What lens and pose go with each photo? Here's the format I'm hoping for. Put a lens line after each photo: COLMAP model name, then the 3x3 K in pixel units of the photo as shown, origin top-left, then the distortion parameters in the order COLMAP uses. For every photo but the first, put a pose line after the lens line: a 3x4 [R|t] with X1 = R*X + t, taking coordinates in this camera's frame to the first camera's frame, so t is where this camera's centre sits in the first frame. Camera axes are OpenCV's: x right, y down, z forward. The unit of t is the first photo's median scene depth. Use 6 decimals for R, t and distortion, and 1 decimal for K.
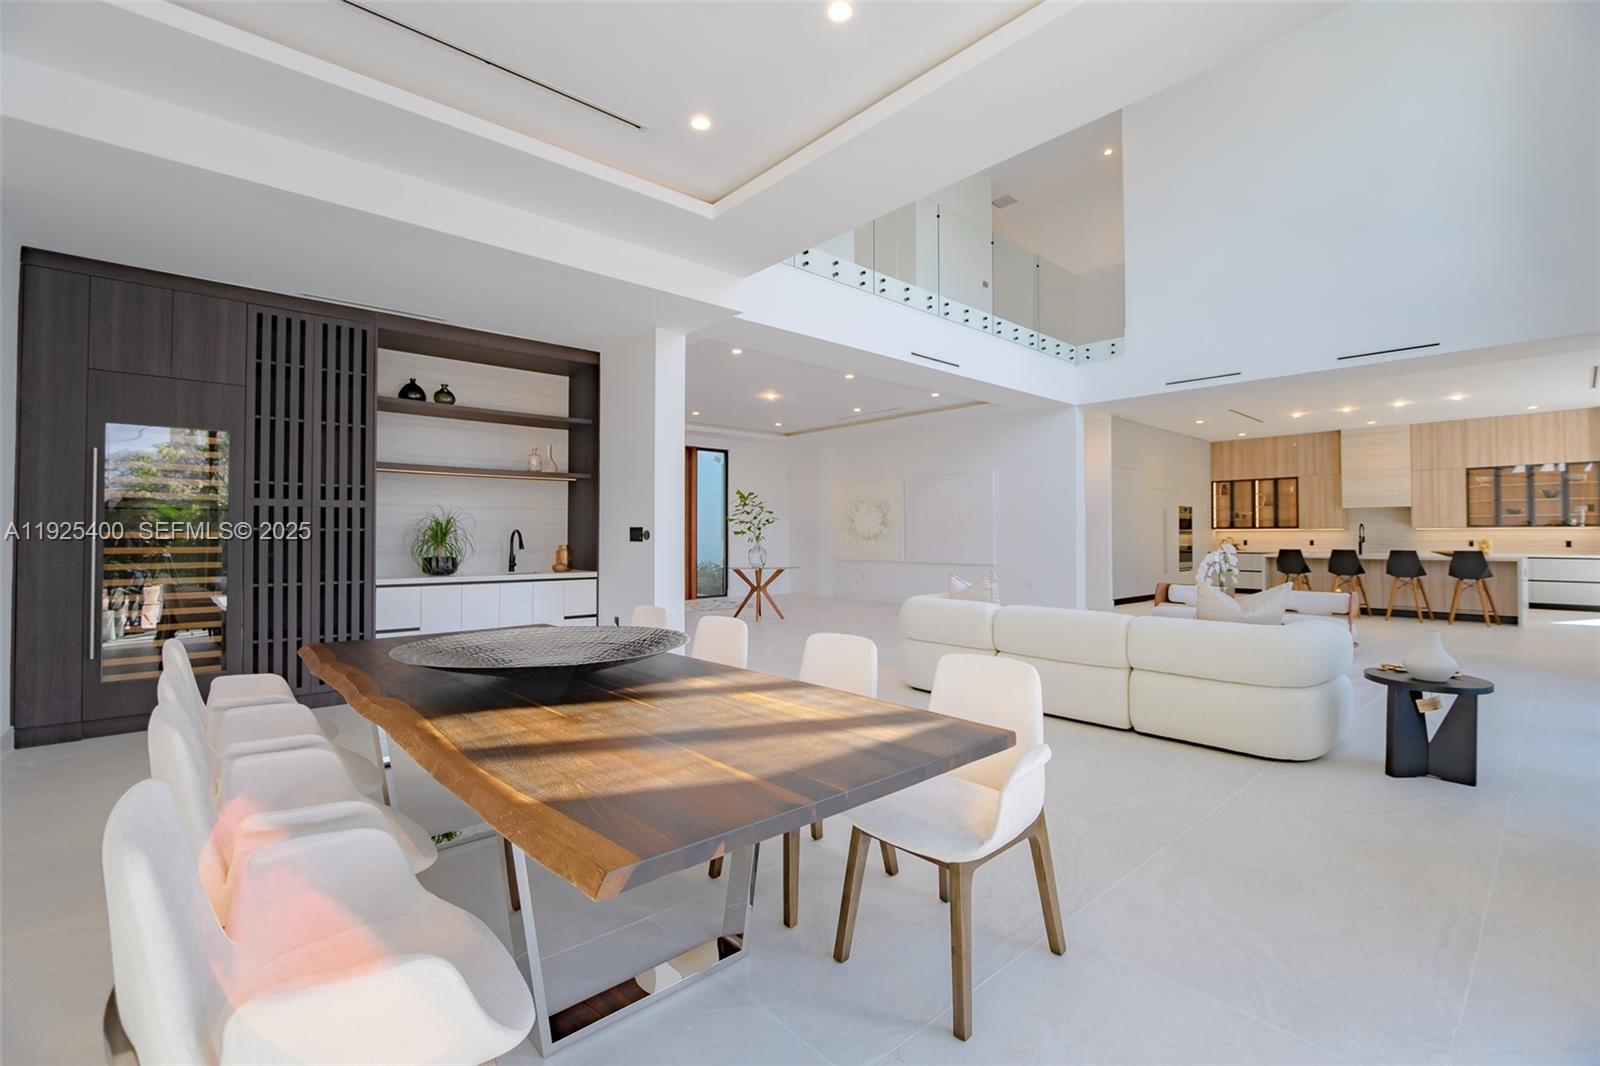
lens RADIAL K [[724.9, 0, 802.1], [0, 724.9, 526.6], [0, 0, 1]] dist [-0.008346, 0.000759]
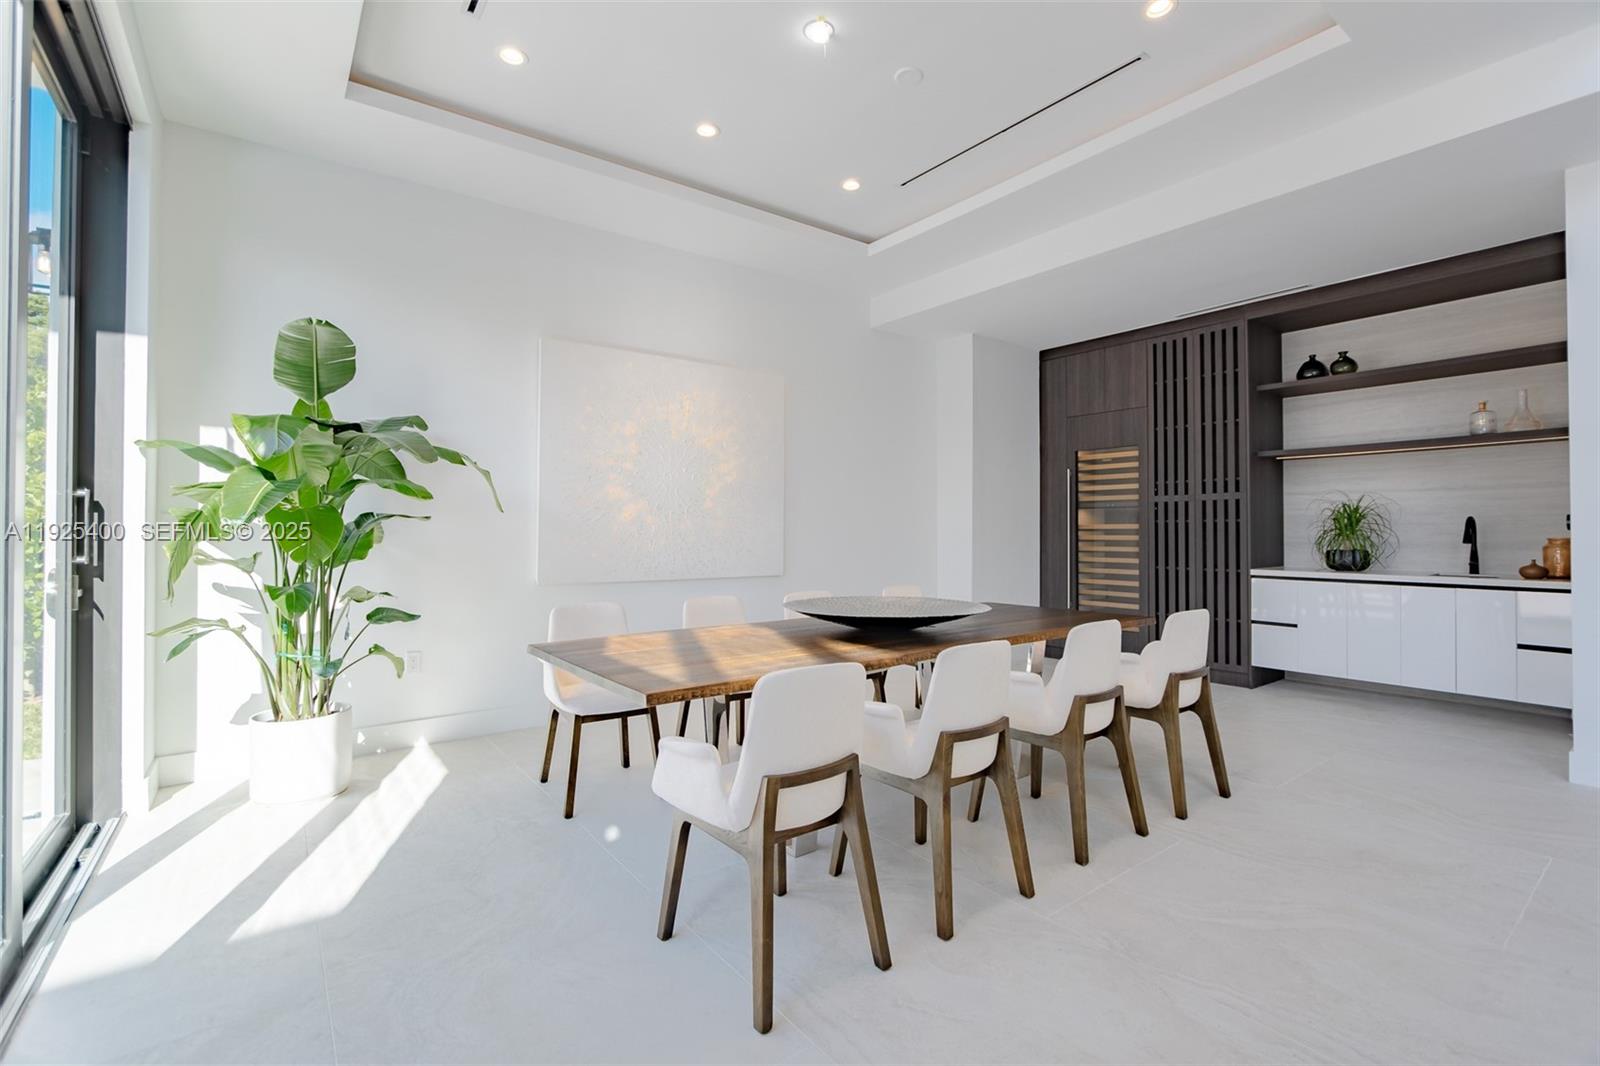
lens RADIAL K [[724.9, 0, 798.4], [0, 724.9, 528.4], [0, 0, 1]] dist [-0.008346, 0.000759]
pose [[-0.099128, -0.000298, -0.995075, 0.446025], [0.018070, 0.999835, -0.002100, 0.006105], [0.994911, -0.018189, -0.099106, 0.441298]]
